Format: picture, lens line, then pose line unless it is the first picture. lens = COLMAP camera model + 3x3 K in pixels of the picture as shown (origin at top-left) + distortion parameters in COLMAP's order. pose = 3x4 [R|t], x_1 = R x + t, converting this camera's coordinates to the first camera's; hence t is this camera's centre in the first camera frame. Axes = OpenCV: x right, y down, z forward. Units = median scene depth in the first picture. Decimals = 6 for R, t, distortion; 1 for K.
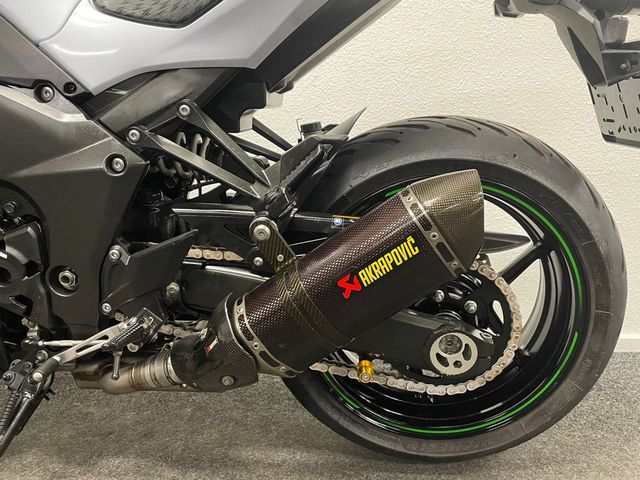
lens RADIAL K [[496.3, 0, 320.0], [0, 496.3, 240.0], [0, 0, 1]] dist [0.073043, -0.113669]
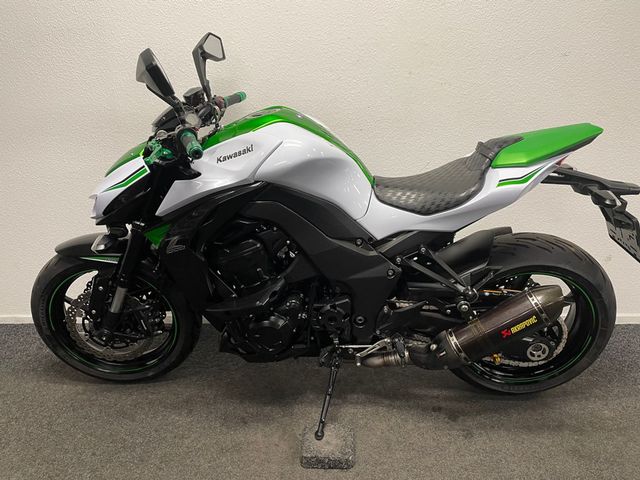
lens RADIAL K [[471.0, 0, 320.0], [0, 471.0, 240.0], [0, 0, 1]] dist [0.067564, -0.093020]
pose [[0.999836, -0.015271, 0.009707, -0.696808], [0.013772, 0.990167, 0.139213, -0.559442], [-0.011738, -0.139057, 0.990215, -0.994882]]
